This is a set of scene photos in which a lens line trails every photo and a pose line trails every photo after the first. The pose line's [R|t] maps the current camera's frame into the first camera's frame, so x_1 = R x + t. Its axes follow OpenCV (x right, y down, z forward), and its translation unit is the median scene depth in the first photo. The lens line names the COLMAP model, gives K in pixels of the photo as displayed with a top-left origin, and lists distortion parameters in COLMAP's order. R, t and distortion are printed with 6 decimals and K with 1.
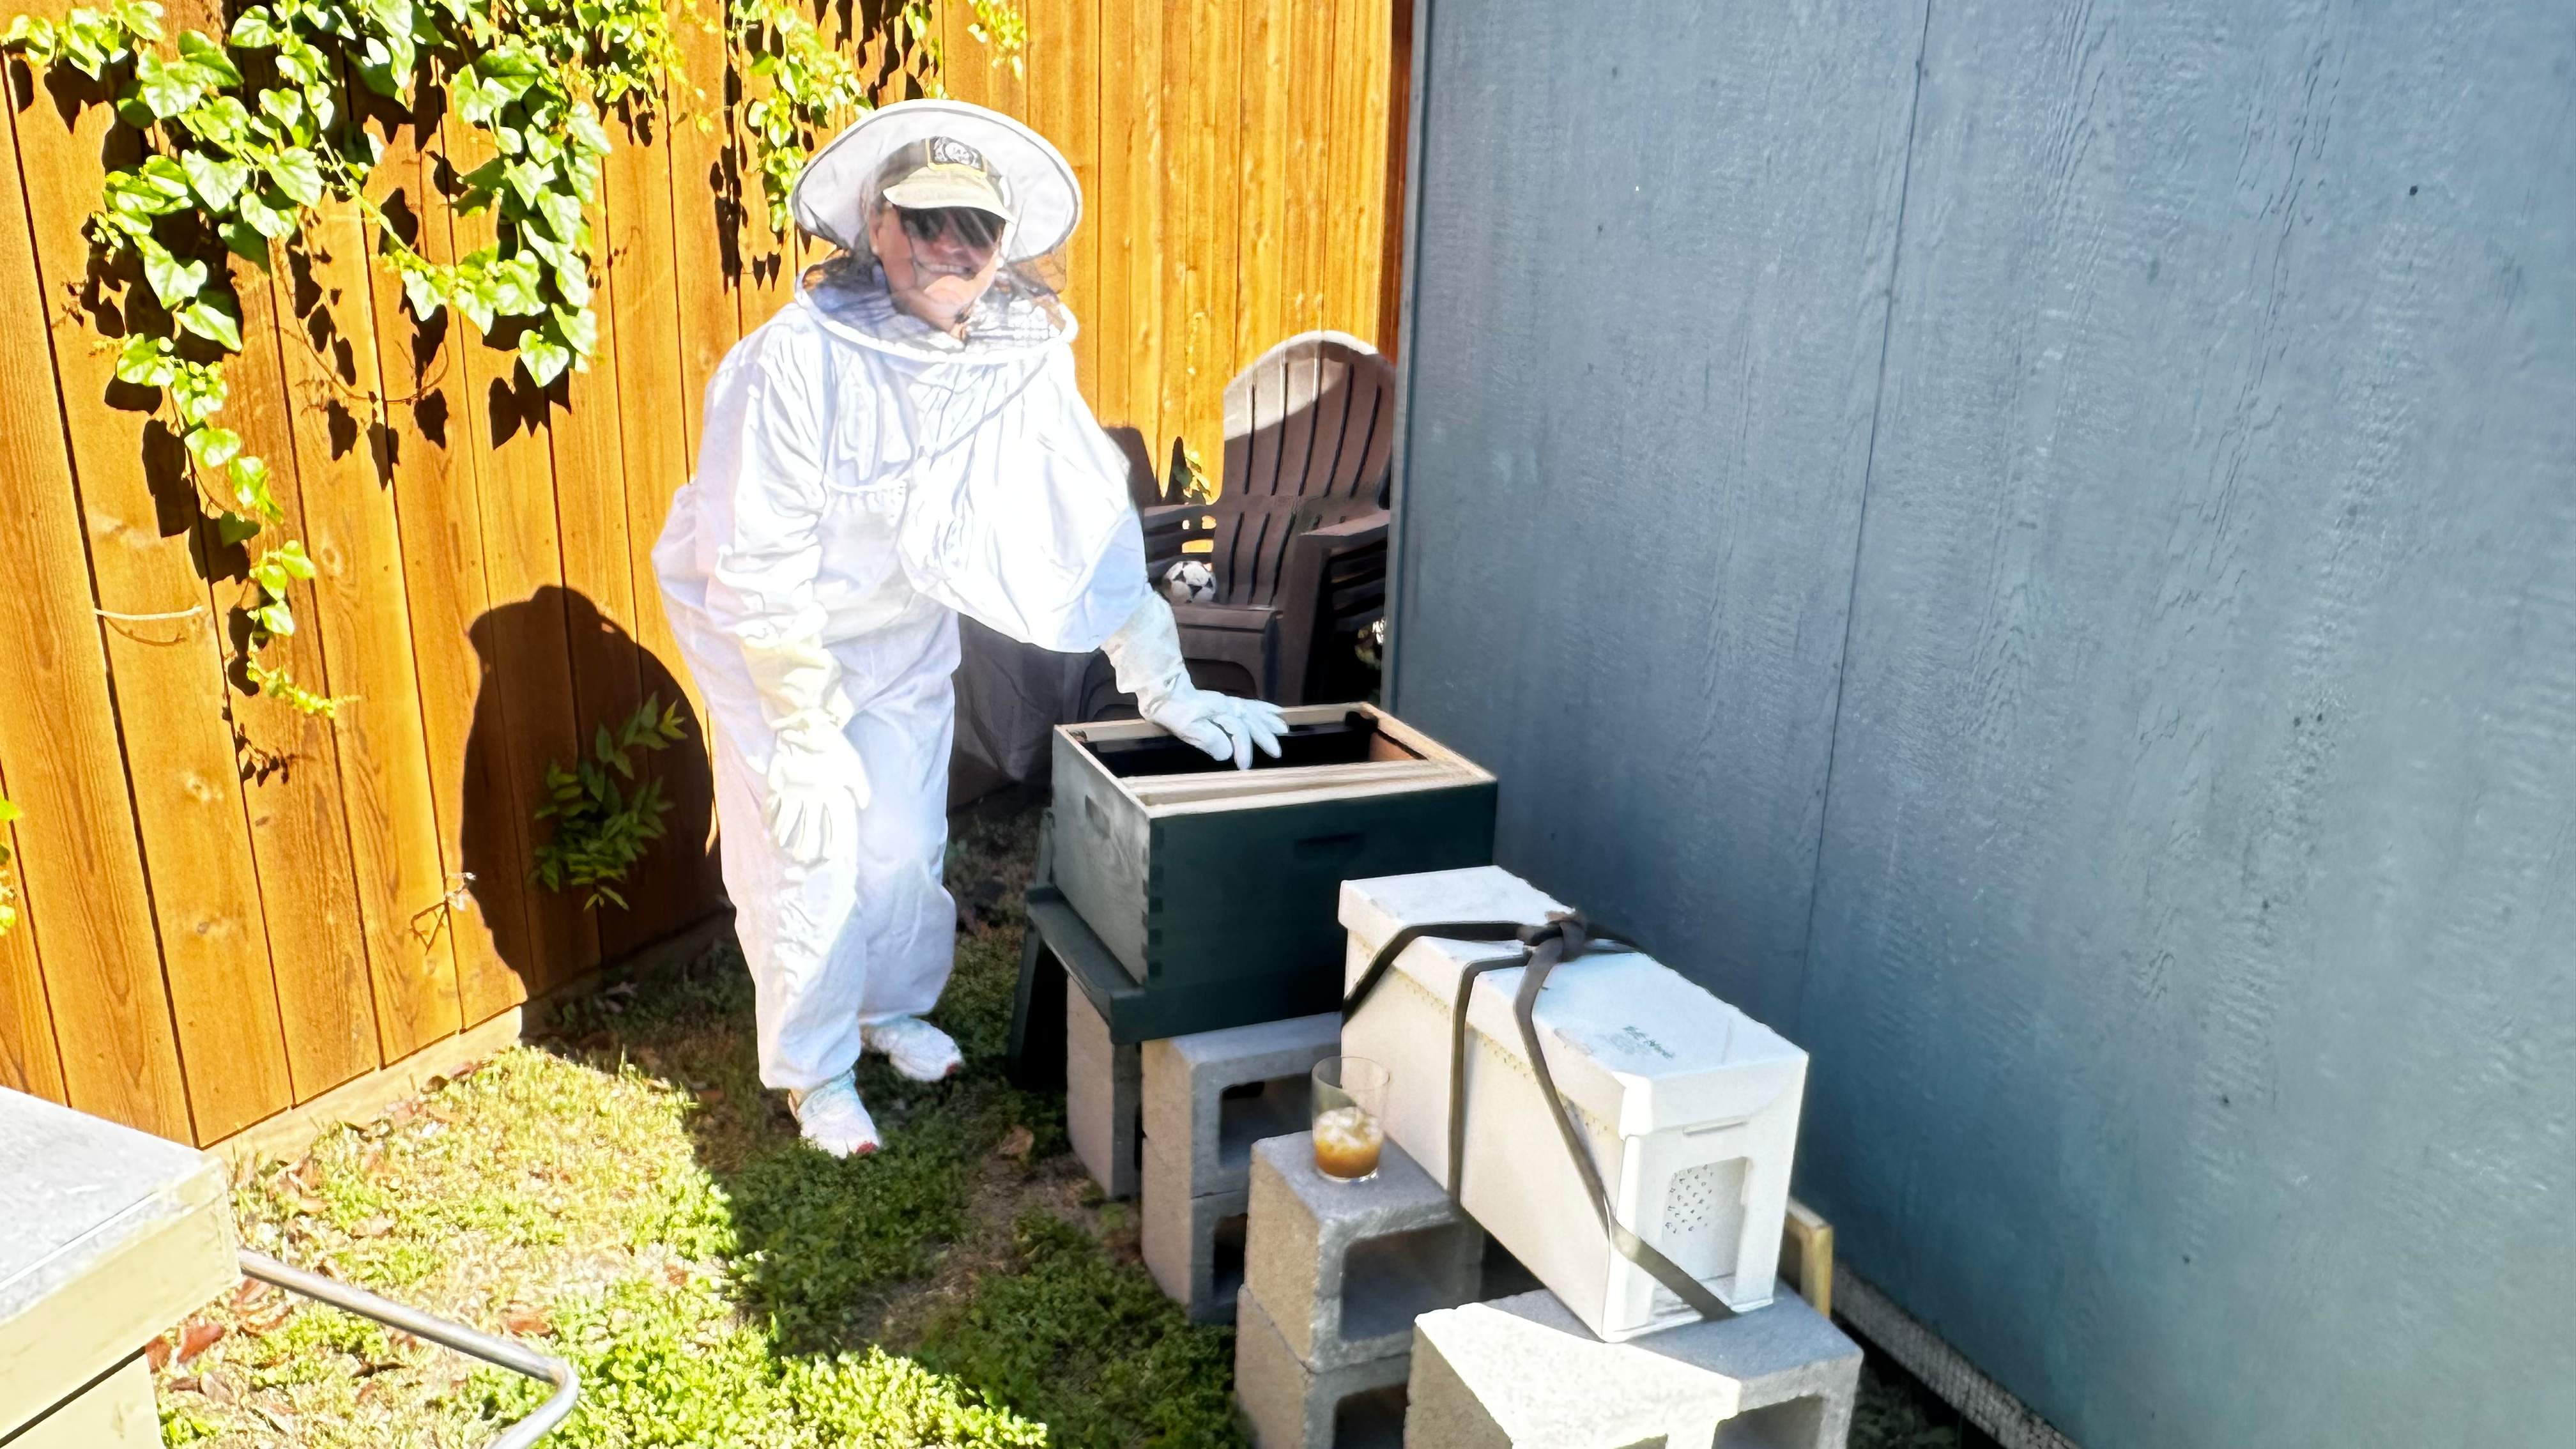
lens RADIAL K [[1817.1, 0, 1246.0], [0, 1817.1, 786.5], [0, 0, 1]] dist [-0.005790, -0.001916]
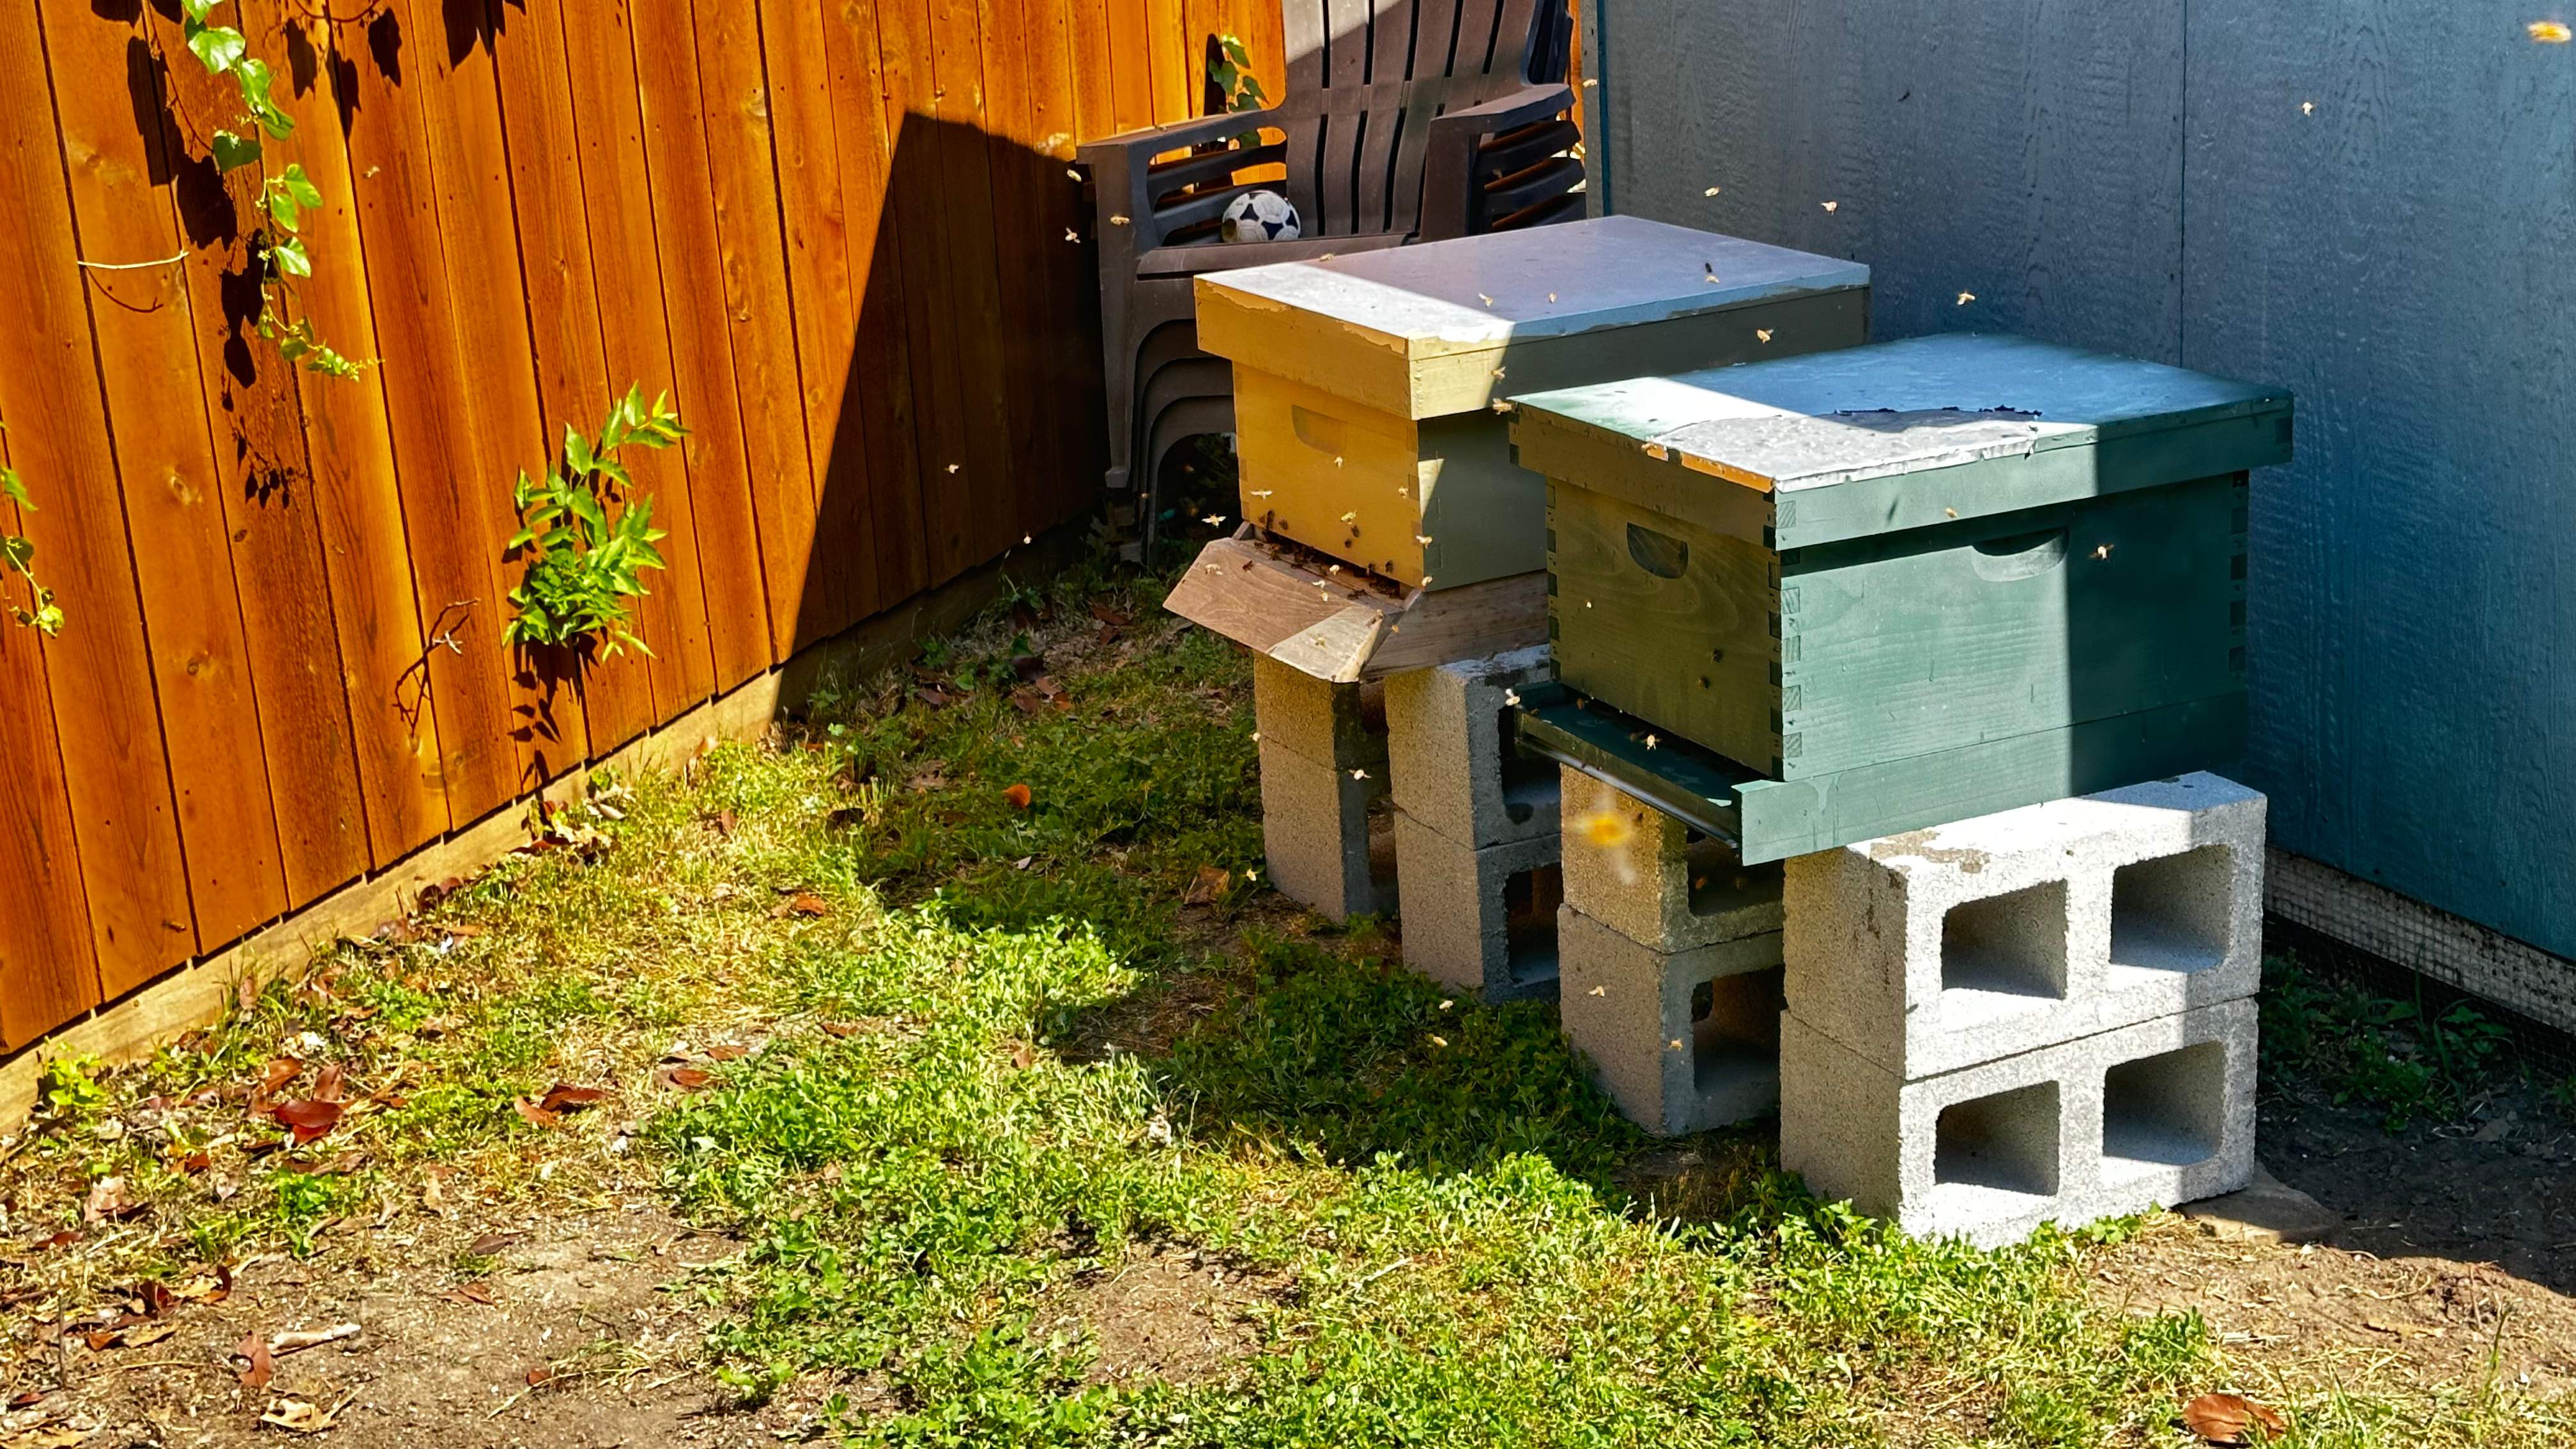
lens RADIAL K [[3590.9, 0, 1273.2], [0, 3590.9, 715.7], [0, 0, 1]] dist [0.111669, -0.129287]
pose [[0.994143, -0.103017, 0.032675, -0.156155], [0.103858, 0.994274, -0.025147, 0.184499], [-0.029897, 0.028394, 0.999150, -0.588112]]
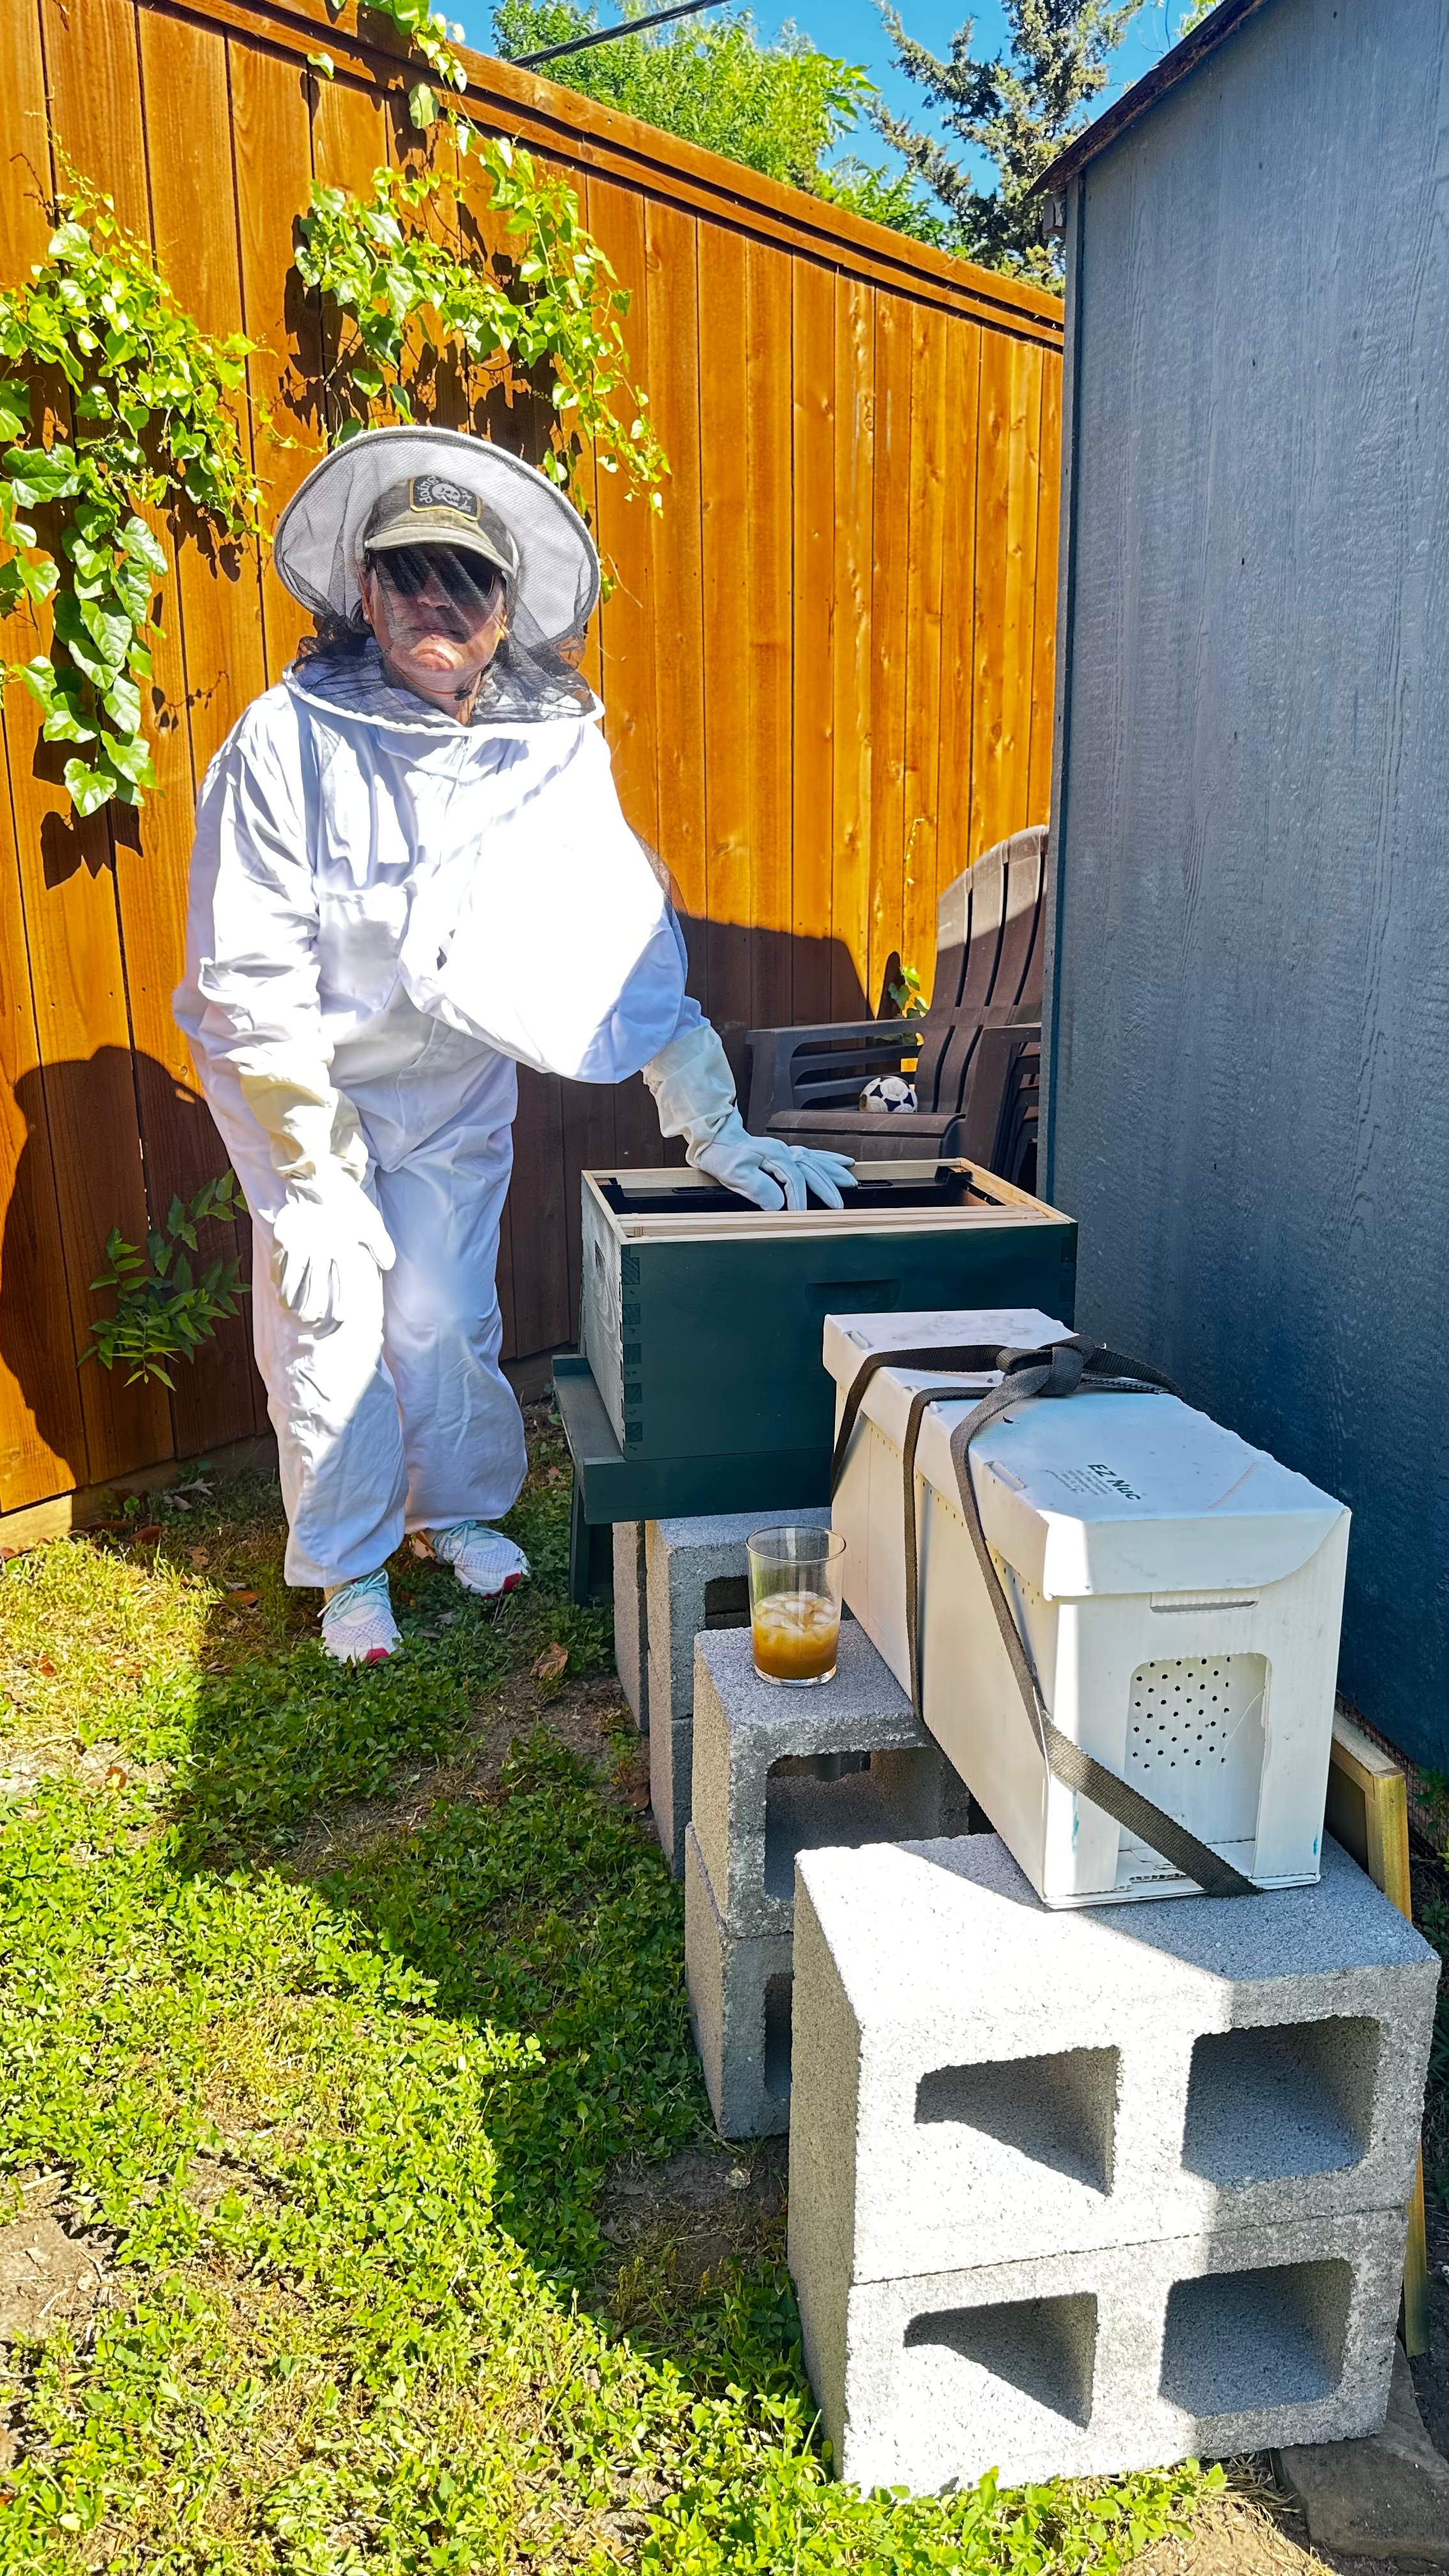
lens RADIAL K [[1796.0, 0, 738.7], [0, 1796.0, 1277.5], [0, 0, 1]] dist [0.117649, -0.177528]
pose [[0.976604, 0.014310, -0.214567, 0.159014], [-0.030684, 0.996847, -0.073177, 0.081641], [0.212844, 0.078048, 0.973964, 0.184793]]
